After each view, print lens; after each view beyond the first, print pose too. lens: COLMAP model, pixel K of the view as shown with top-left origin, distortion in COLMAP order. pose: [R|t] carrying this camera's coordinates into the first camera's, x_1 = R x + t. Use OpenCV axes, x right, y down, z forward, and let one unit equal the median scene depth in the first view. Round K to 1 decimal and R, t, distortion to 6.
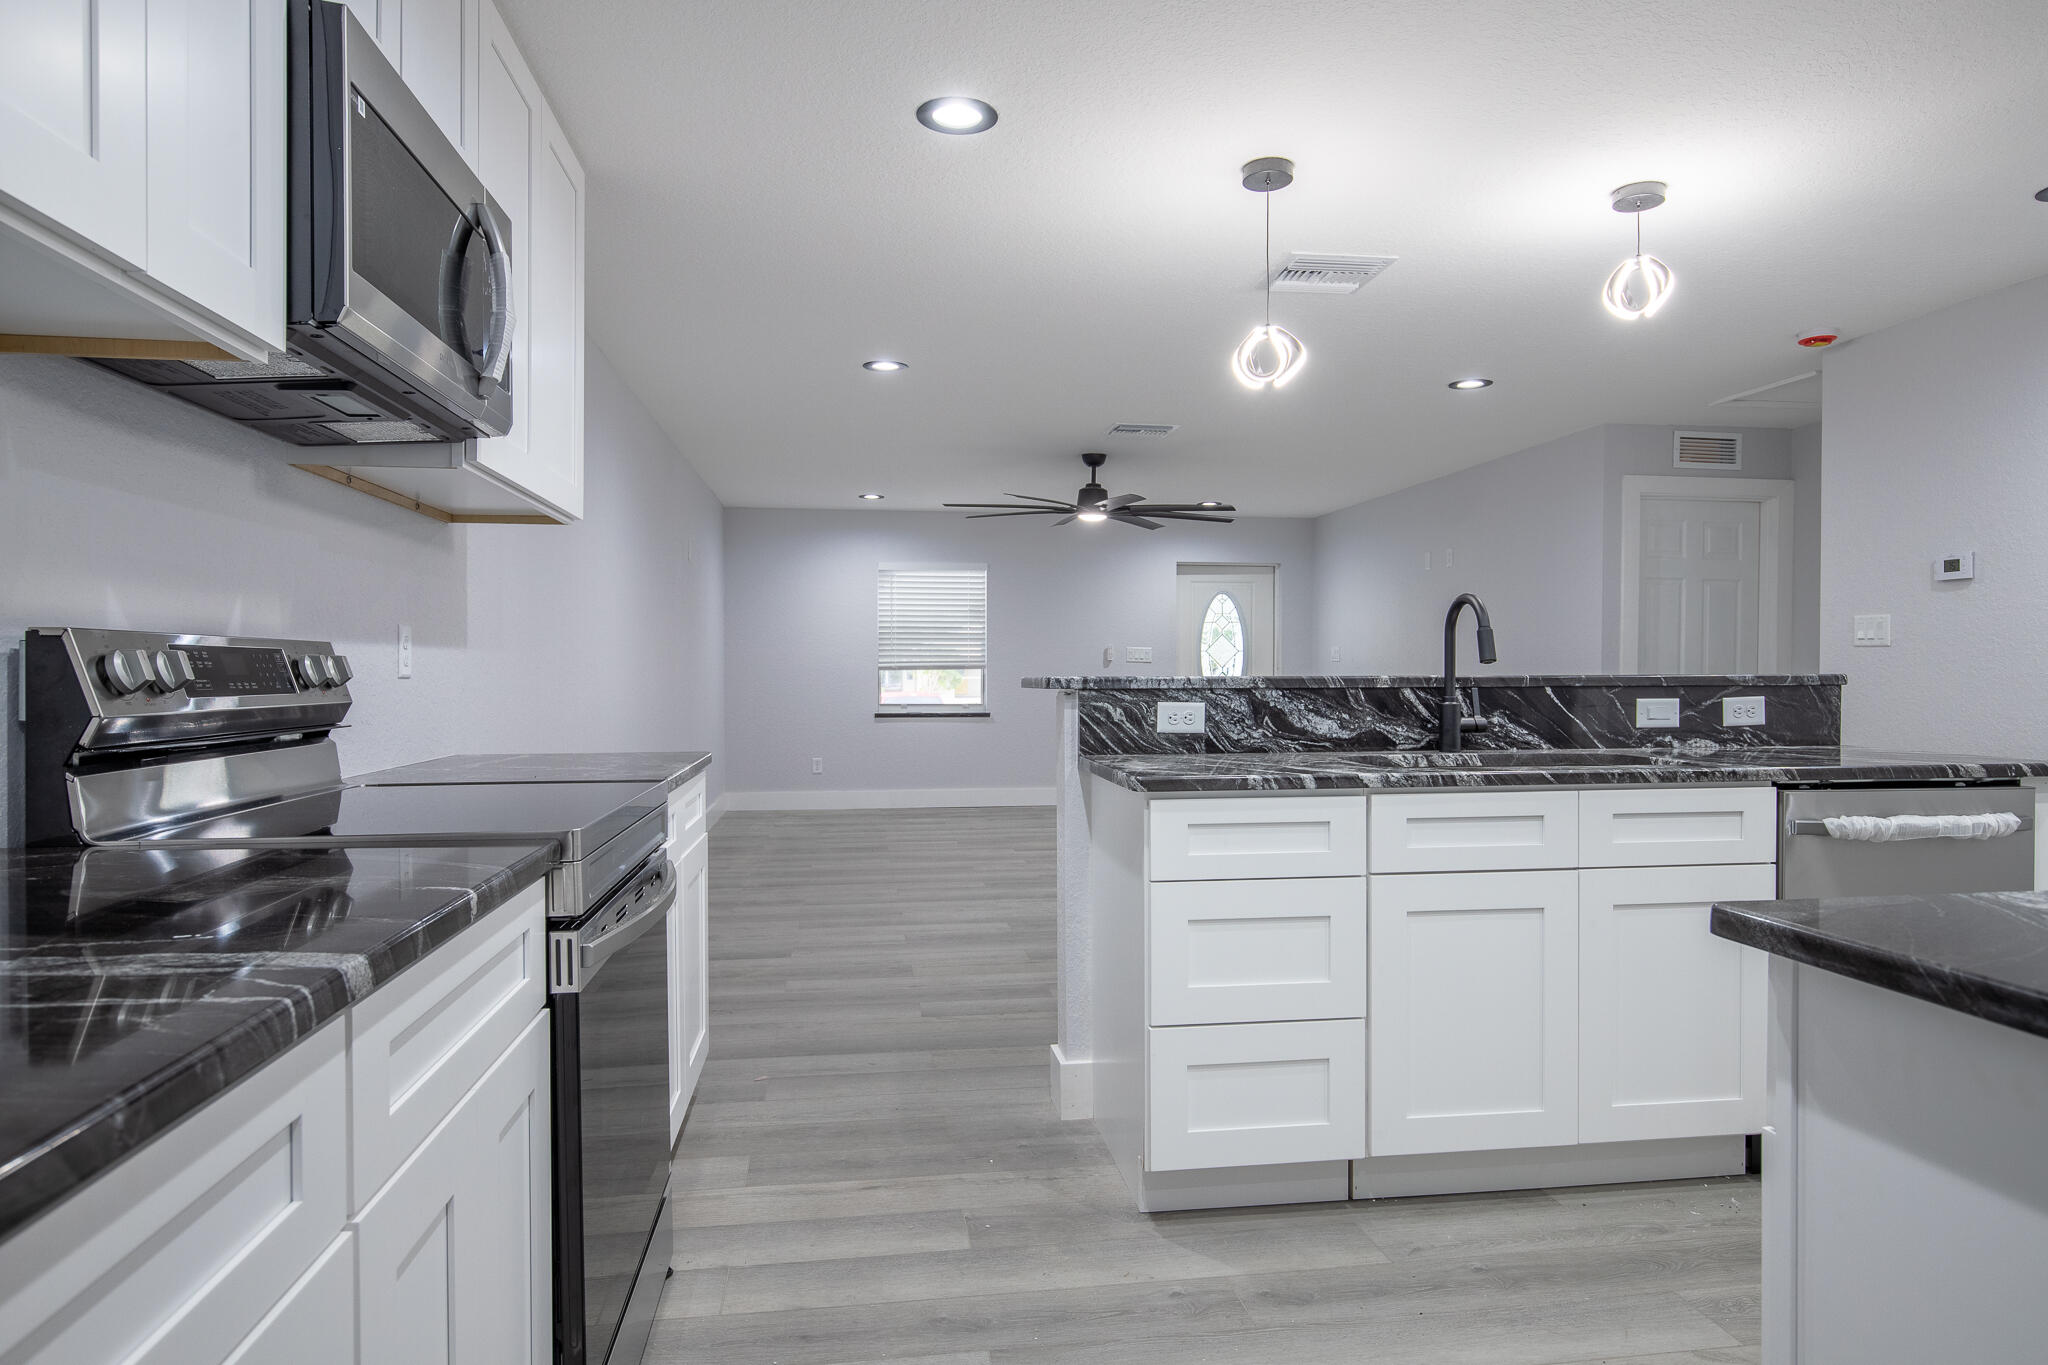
lens RADIAL K [[1229.9, 0, 1021.4], [0, 1229.9, 678.7], [0, 0, 1]] dist [-0.008860, 0.001883]
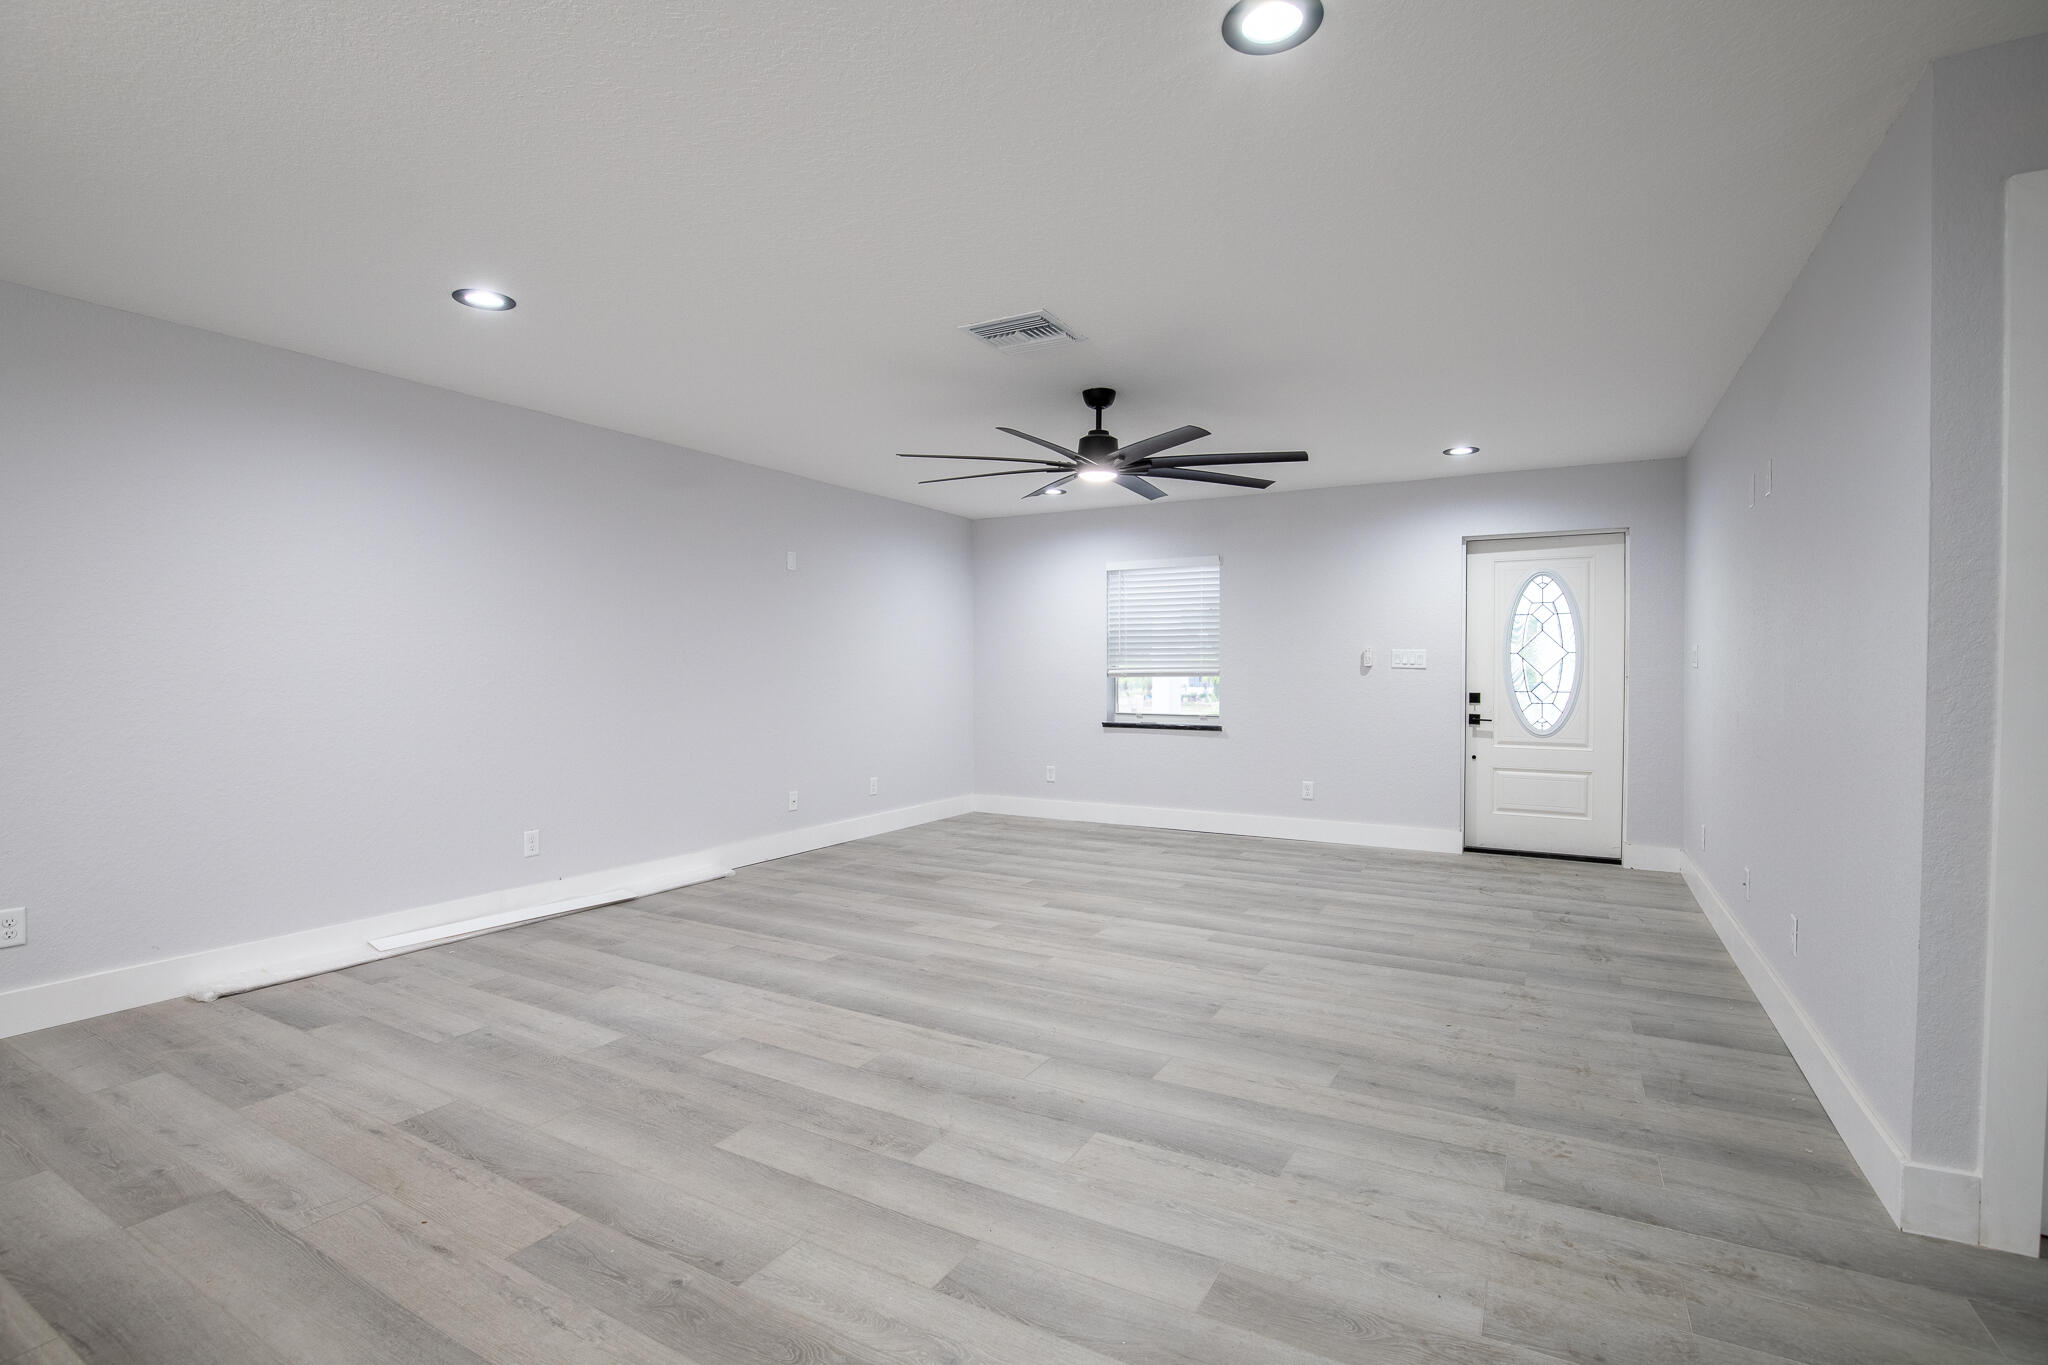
lens RADIAL K [[942.8, 0, 1022.9], [0, 942.8, 680.6], [0, 0, 1]] dist [-0.037699, 0.006812]
pose [[0.789933, 0.007593, -0.613146, 0.863474], [-0.005438, 0.999971, 0.005378, -0.024168], [0.613169, -0.000914, 0.789951, 1.209658]]
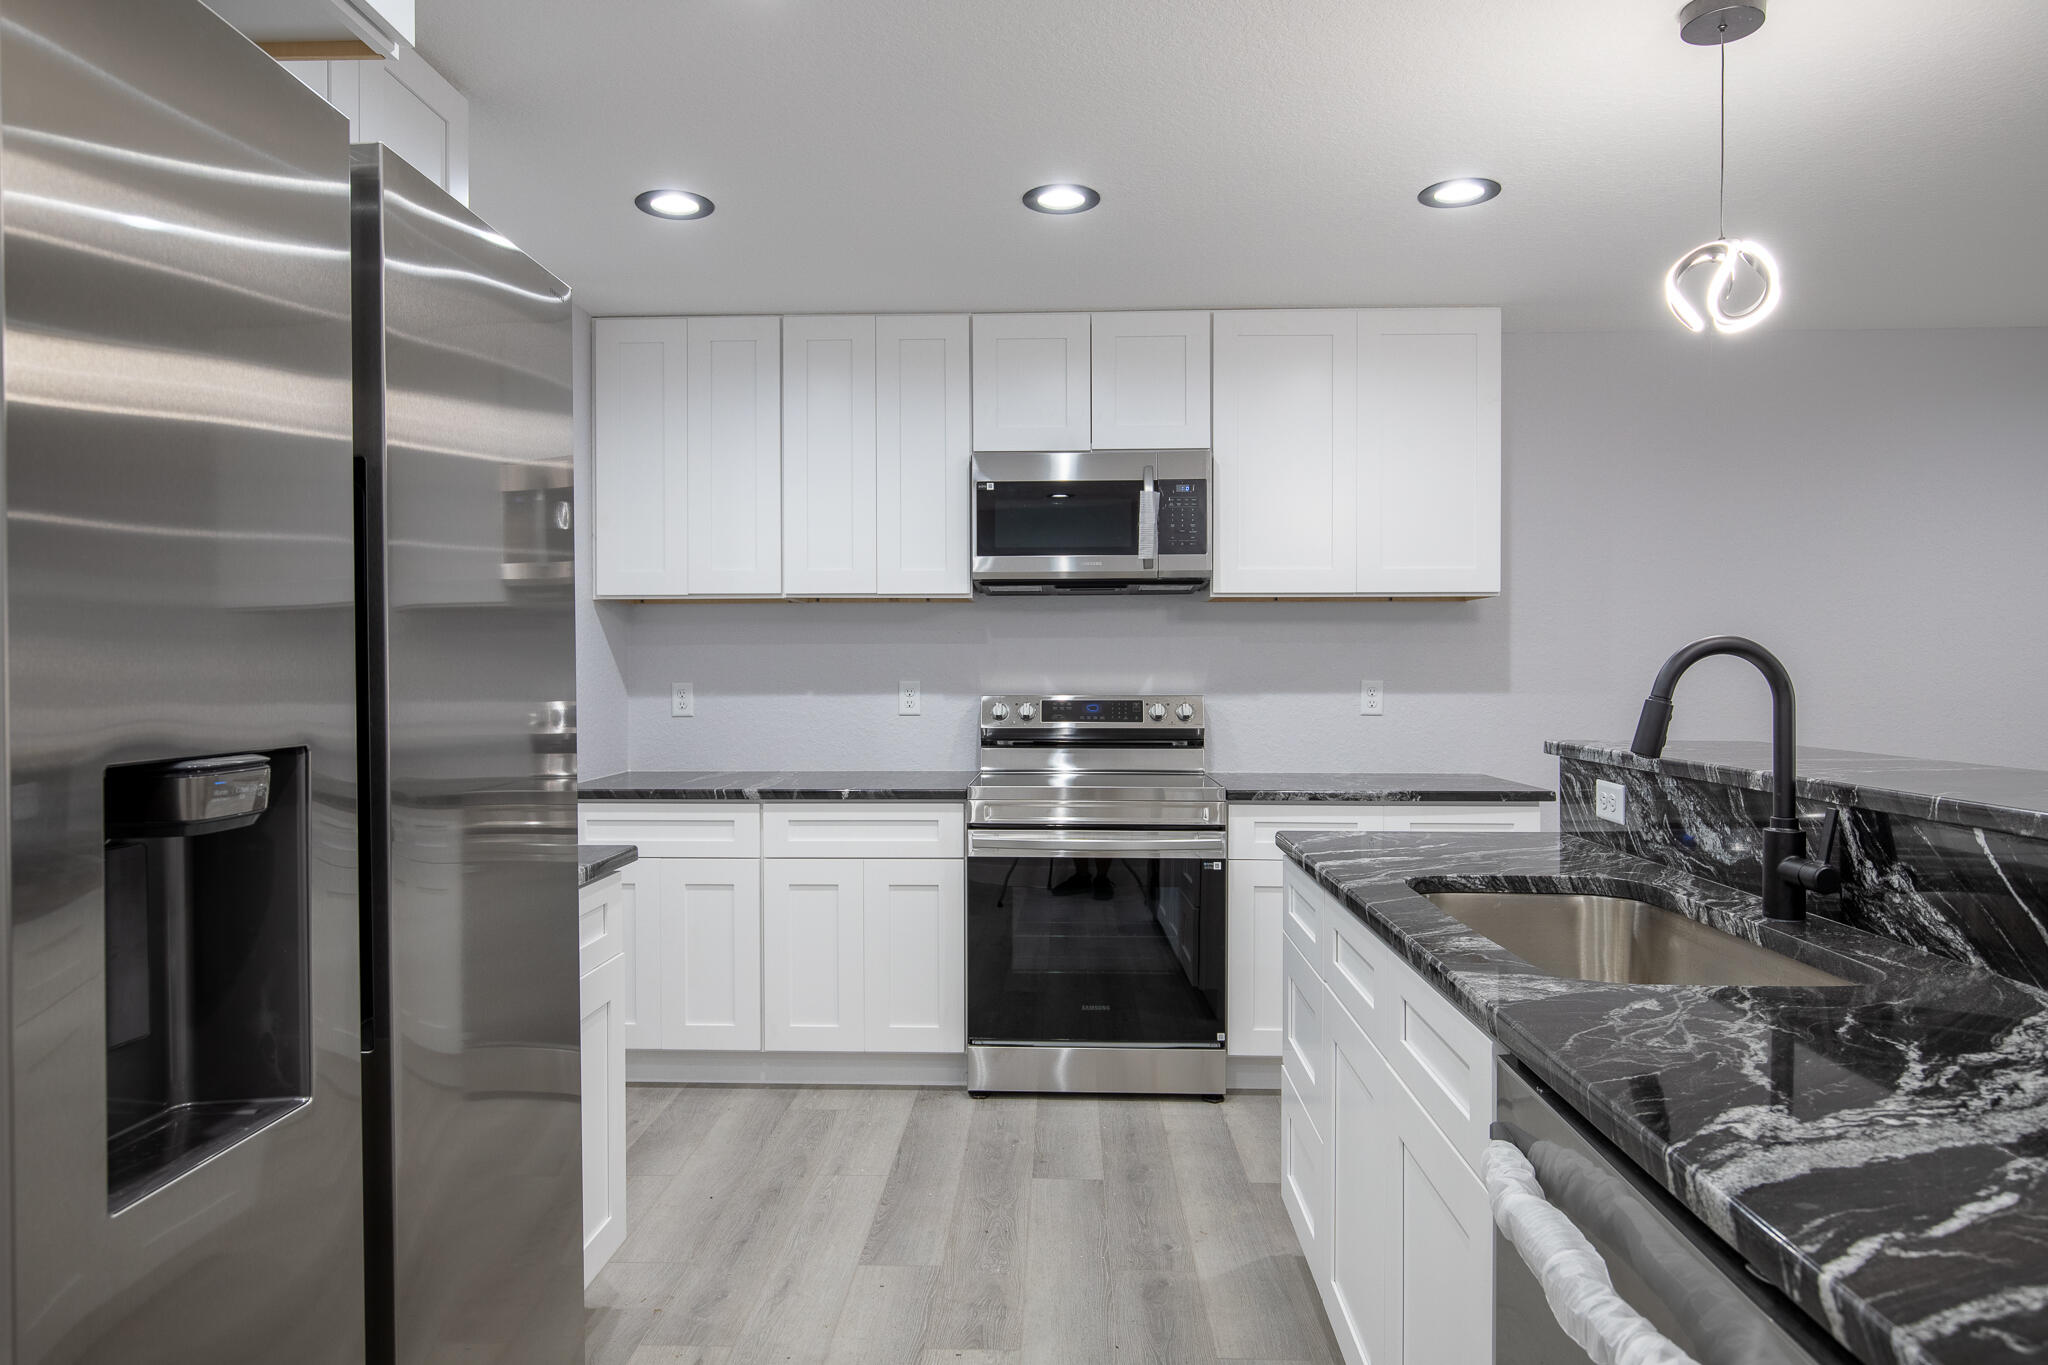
lens RADIAL K [[1229.9, 0, 1021.4], [0, 1229.9, 678.7], [0, 0, 1]] dist [-0.008860, 0.001883]
pose [[-0.179009, 0.007695, -0.983817, 0.926760], [-0.005720, 0.999944, 0.008862, -0.049566], [0.983831, 0.007214, -0.178955, 0.736820]]
